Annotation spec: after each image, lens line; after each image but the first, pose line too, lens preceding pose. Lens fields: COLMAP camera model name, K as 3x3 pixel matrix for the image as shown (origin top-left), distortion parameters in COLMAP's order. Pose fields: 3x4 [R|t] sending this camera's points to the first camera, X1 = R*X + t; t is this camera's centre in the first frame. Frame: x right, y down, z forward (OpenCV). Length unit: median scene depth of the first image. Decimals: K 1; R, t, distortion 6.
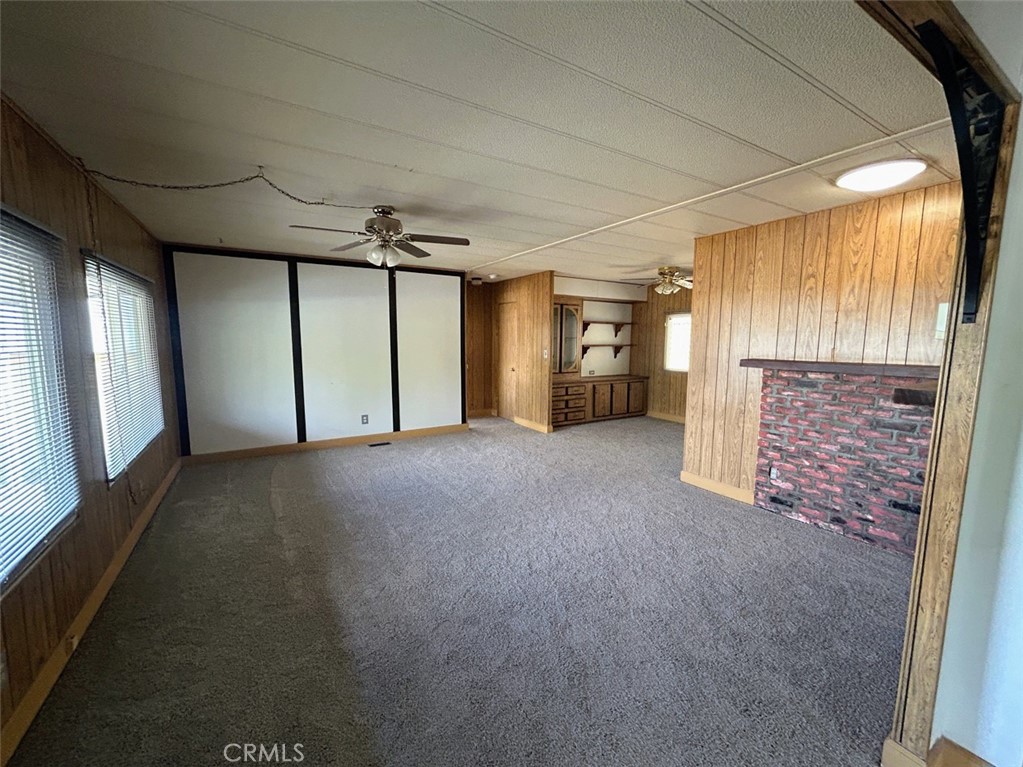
lens RADIAL K [[413.8, 0, 511.5], [0, 413.8, 387.6], [0, 0, 1]] dist [-0.001064, -0.000012]
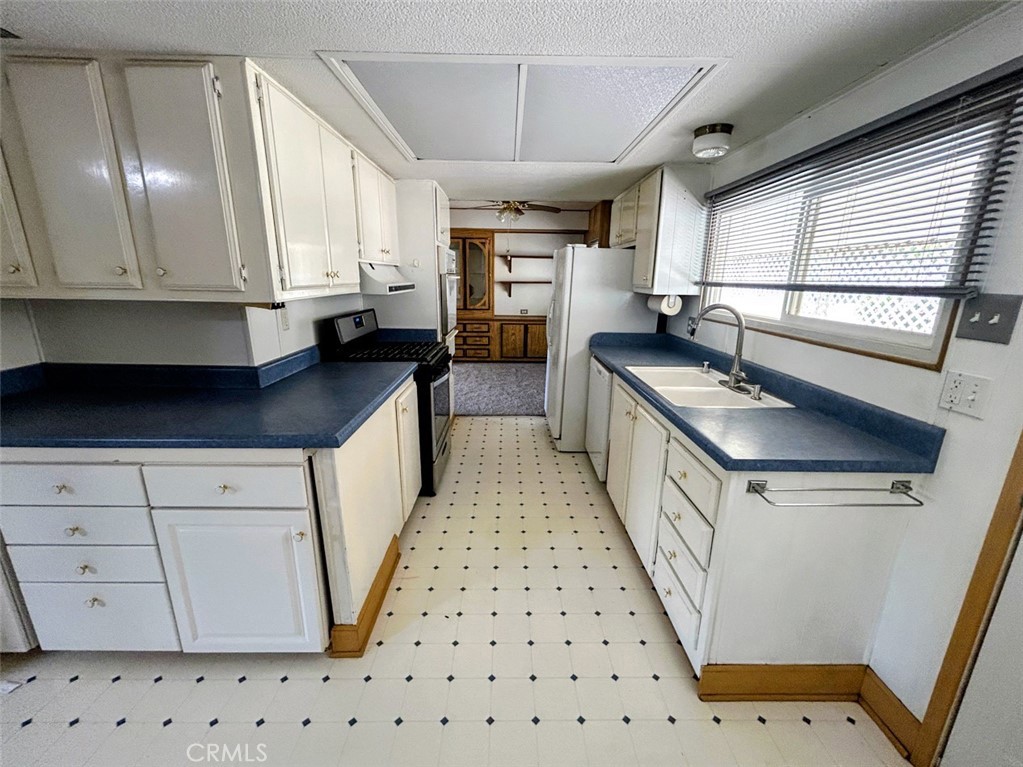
lens RADIAL K [[413.8, 0, 510.1], [0, 413.8, 382.6], [0, 0, 1]] dist [-0.001064, -0.000012]
pose [[0.856619, 0.131330, -0.498955, 0.726217], [-0.065116, 0.986848, 0.147955, -0.015256], [0.511824, -0.094251, 0.853905, 0.180780]]
